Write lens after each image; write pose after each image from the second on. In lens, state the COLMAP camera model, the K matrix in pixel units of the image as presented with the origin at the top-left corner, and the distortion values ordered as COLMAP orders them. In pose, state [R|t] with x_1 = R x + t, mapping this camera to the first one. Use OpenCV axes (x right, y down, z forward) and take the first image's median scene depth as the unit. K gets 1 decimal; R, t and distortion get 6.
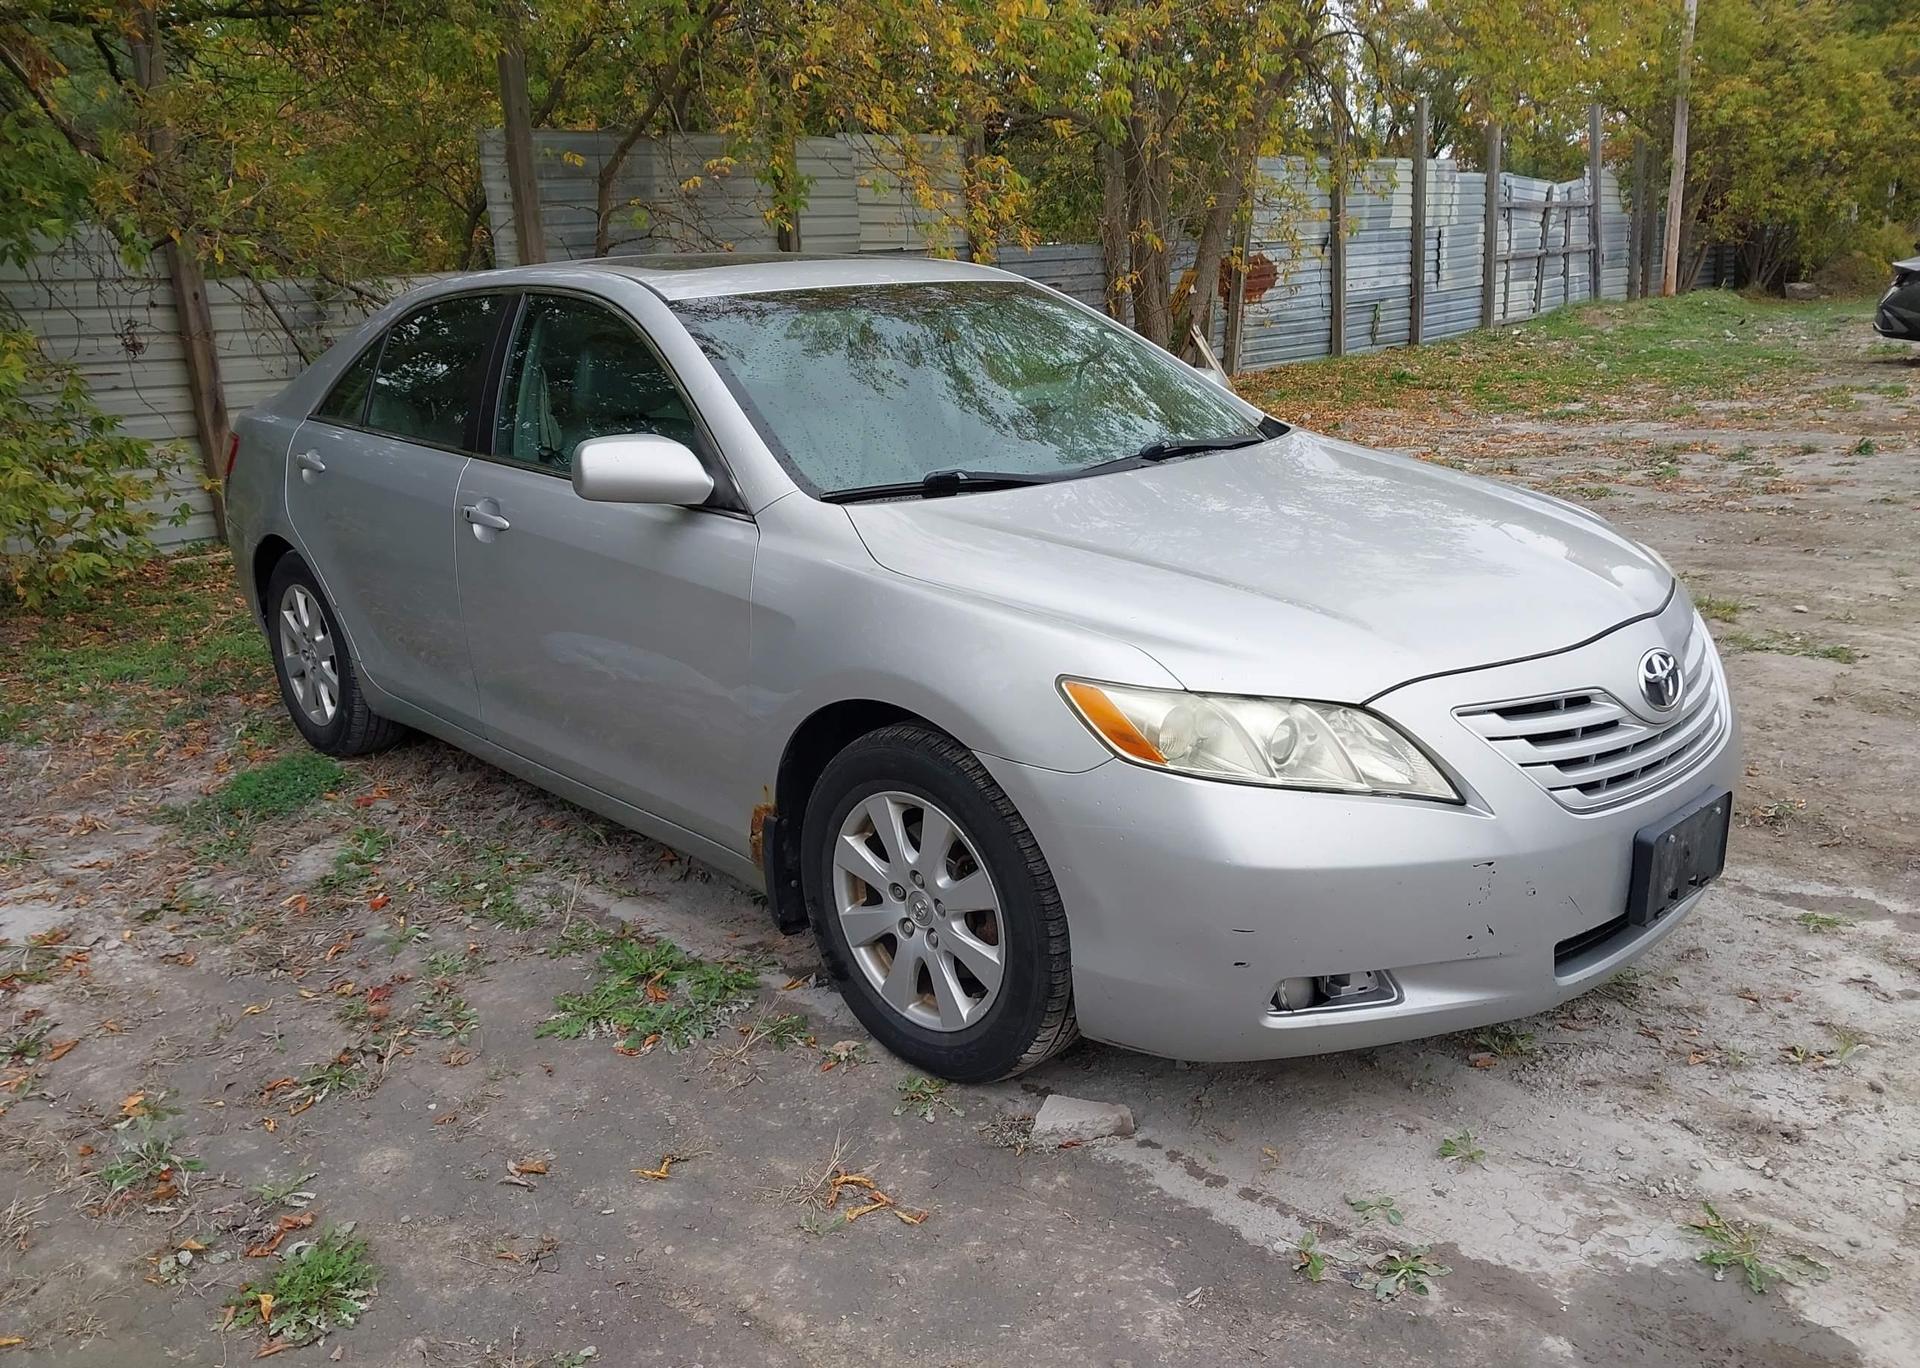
lens RADIAL K [[1556.2, 0, 893.1], [0, 1556.2, 645.7], [0, 0, 1]] dist [0.029952, -0.056163]
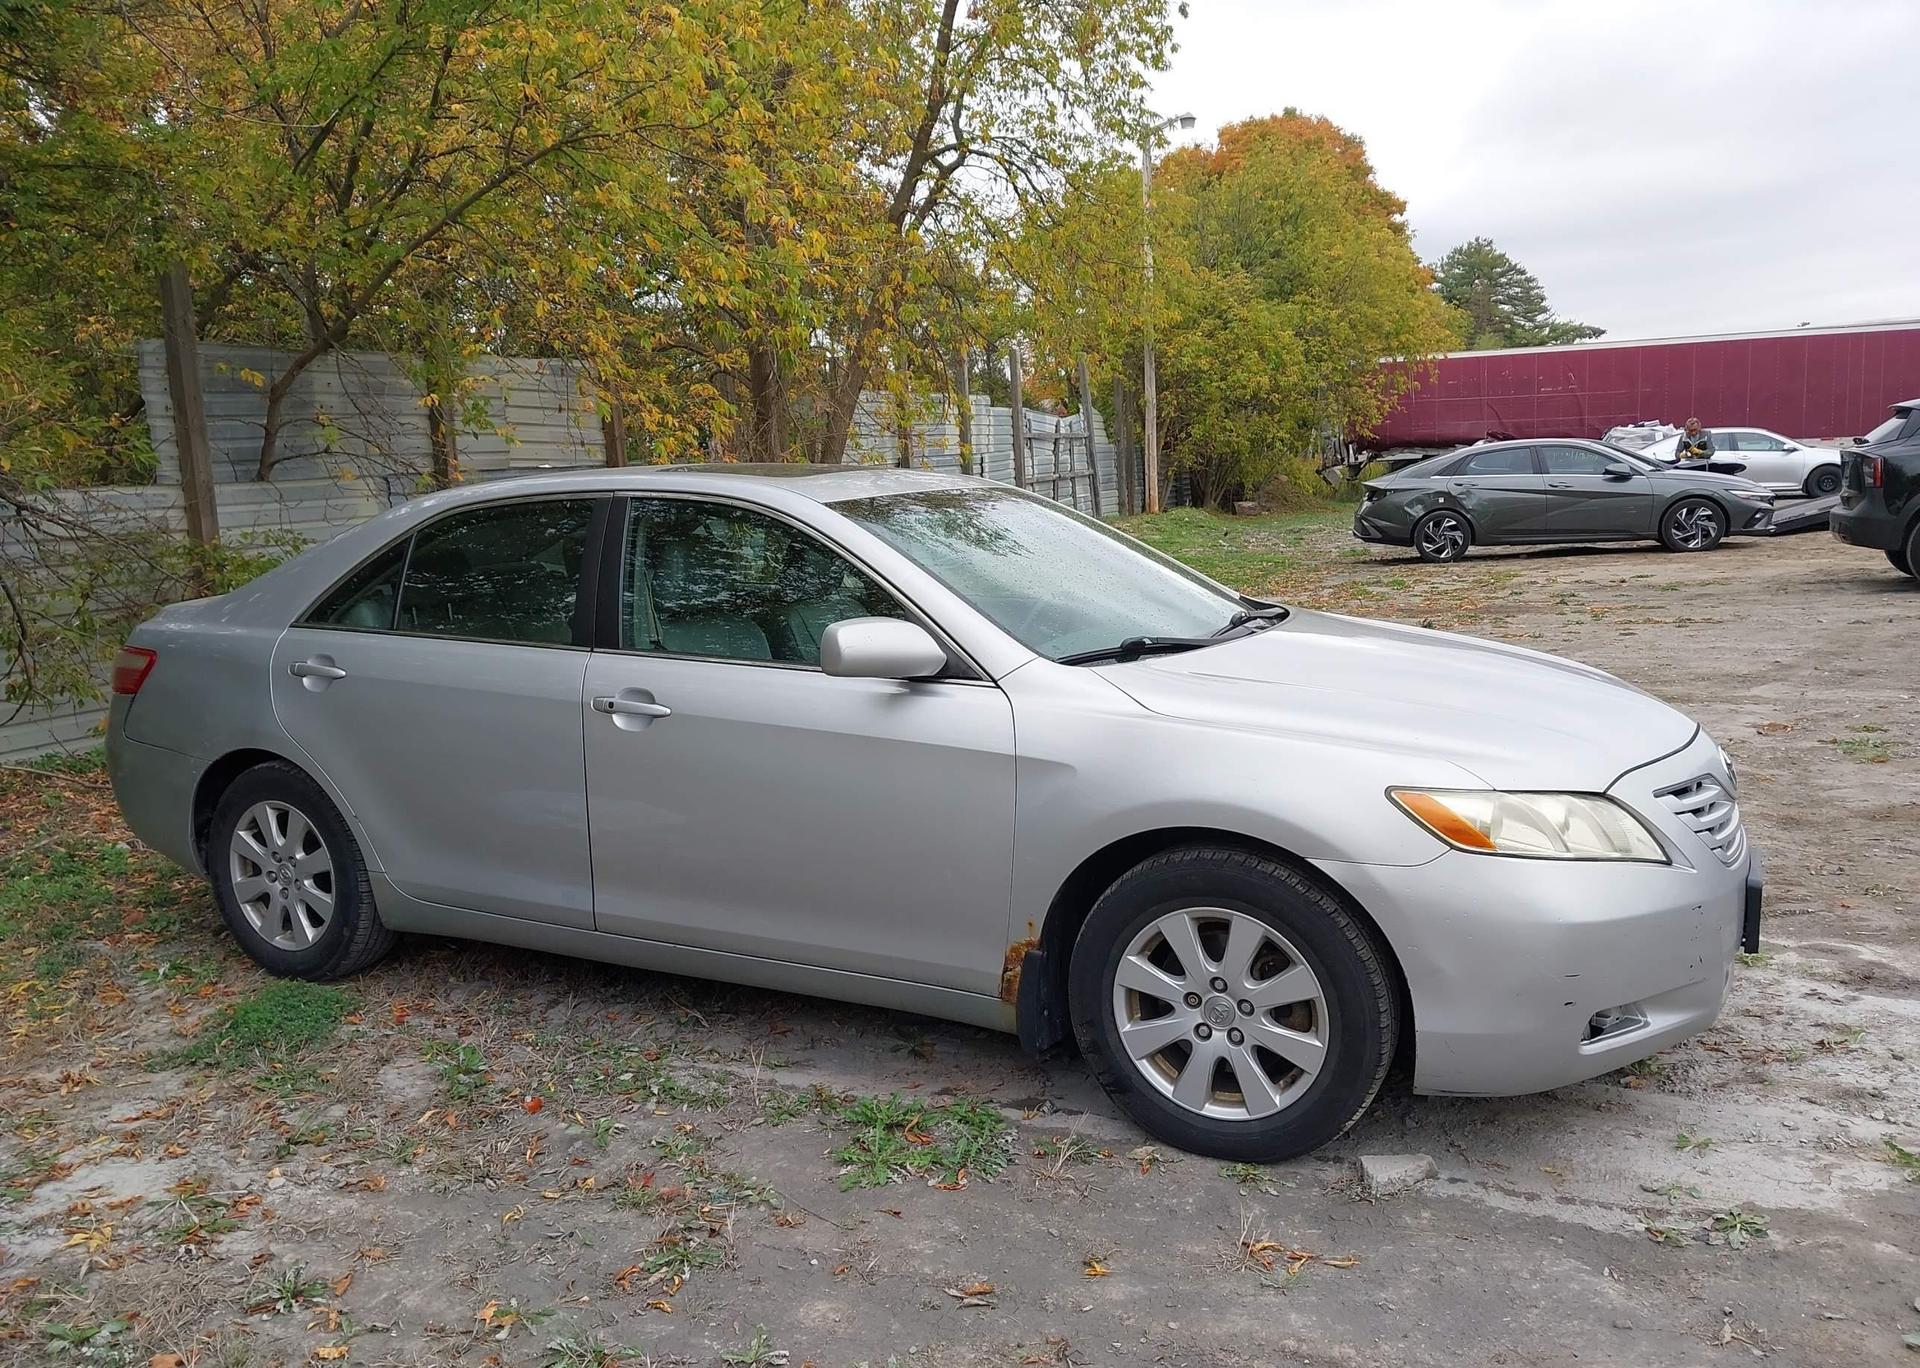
lens RADIAL K [[1556.2, 0, 870.3], [0, 1556.2, 678.4], [0, 0, 1]] dist [0.029952, -0.056163]
pose [[0.942363, -0.039463, 0.332257, -0.389230], [0.078895, 0.991228, -0.106034, 0.018011], [-0.325158, 0.126136, 0.937210, -0.013158]]
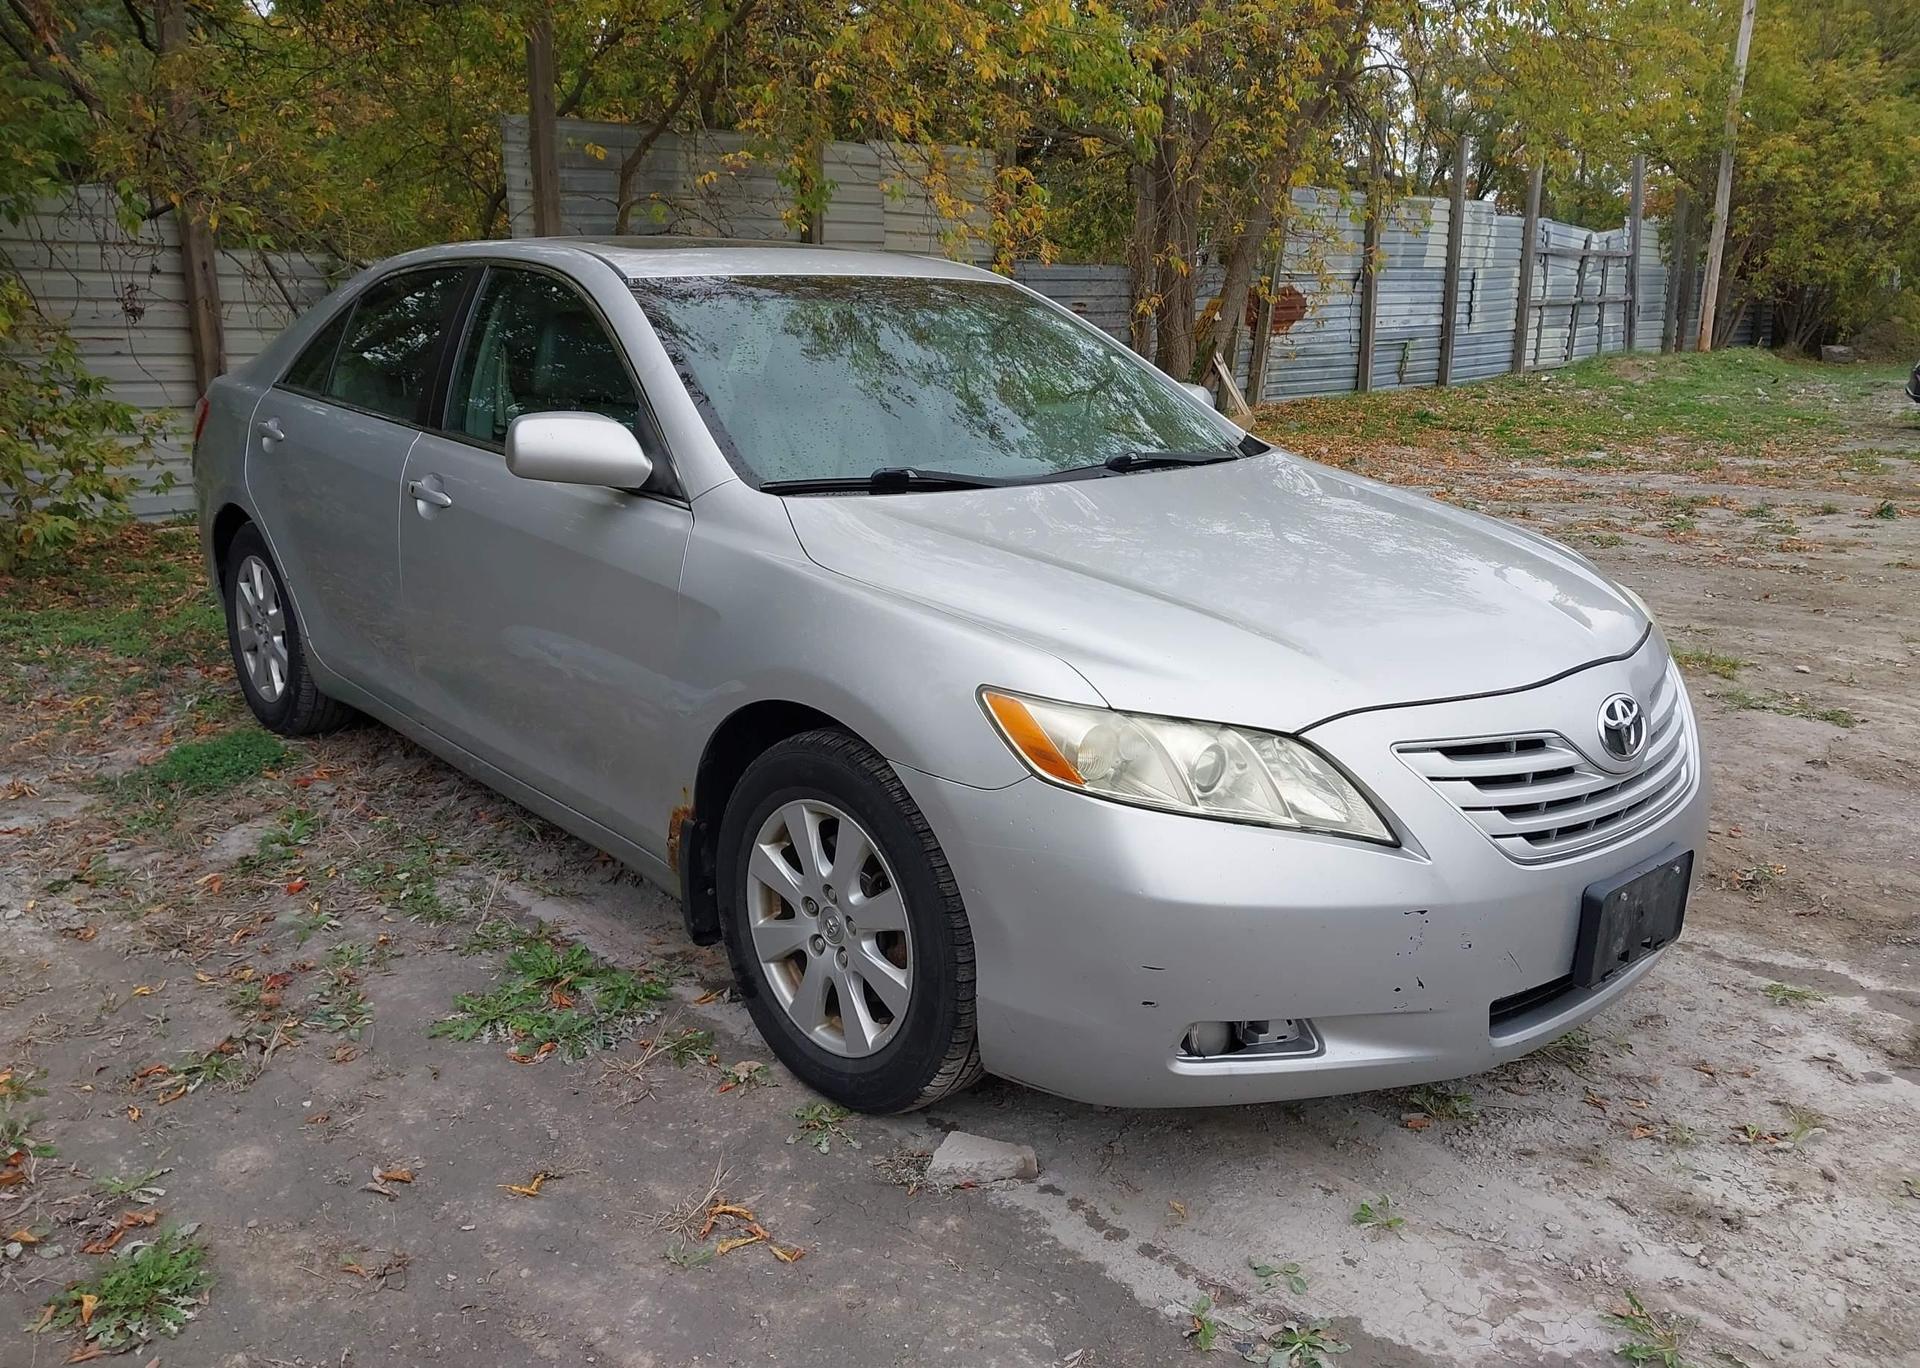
lens RADIAL K [[1556.2, 0, 903.9], [0, 1556.2, 648.7], [0, 0, 1]] dist [0.029952, -0.056163]
pose [[0.998376, 0.056413, -0.007999, 0.039178], [-0.056478, 0.998370, -0.008273, 0.004108], [0.007519, 0.008711, 0.999934, 0.033943]]
